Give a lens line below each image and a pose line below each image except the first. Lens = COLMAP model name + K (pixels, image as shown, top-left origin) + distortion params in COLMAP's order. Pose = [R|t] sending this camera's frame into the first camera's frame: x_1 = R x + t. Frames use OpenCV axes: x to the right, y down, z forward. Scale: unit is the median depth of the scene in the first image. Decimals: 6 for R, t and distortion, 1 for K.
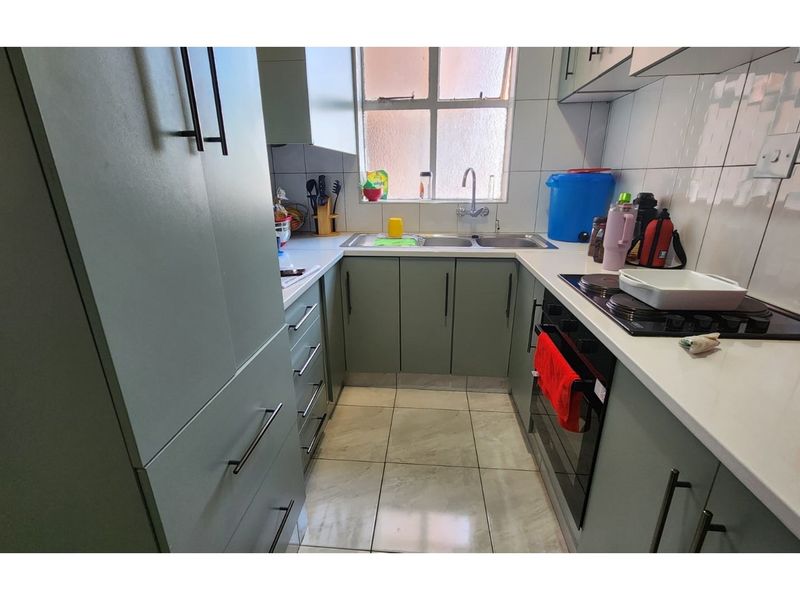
lens RADIAL K [[370.0, 0, 400.0], [0, 370.0, 300.0], [0, 0, 1]] dist [-0.003433, -0.000388]
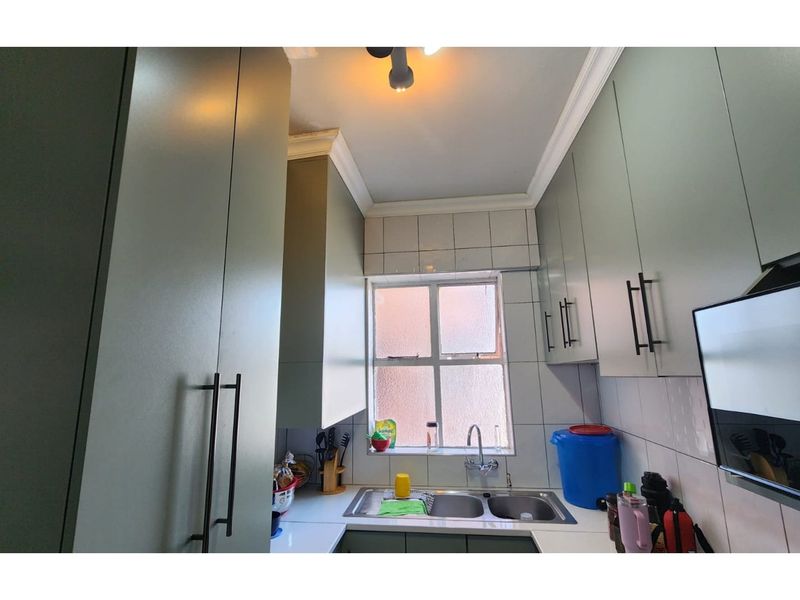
lens RADIAL K [[370.0, 0, 400.0], [0, 370.0, 300.0], [0, 0, 1]] dist [-0.003433, -0.000388]
pose [[0.999163, -0.021094, -0.035060, 0.024435], [0.001159, 0.871112, -0.491083, -0.140007], [0.040900, 0.490632, 0.870407, -0.077960]]
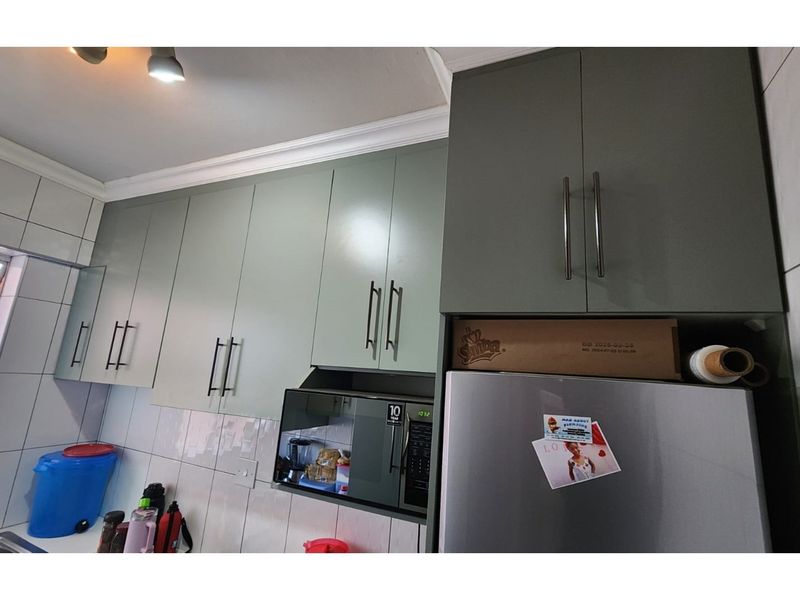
lens RADIAL K [[370.0, 0, 400.0], [0, 370.0, 300.0], [0, 0, 1]] dist [-0.003433, -0.000388]
pose [[0.312958, 0.224312, 0.922899, -0.200895], [0.229947, 0.924906, -0.302776, -0.199300], [-0.921511, 0.306974, 0.237876, -0.112354]]
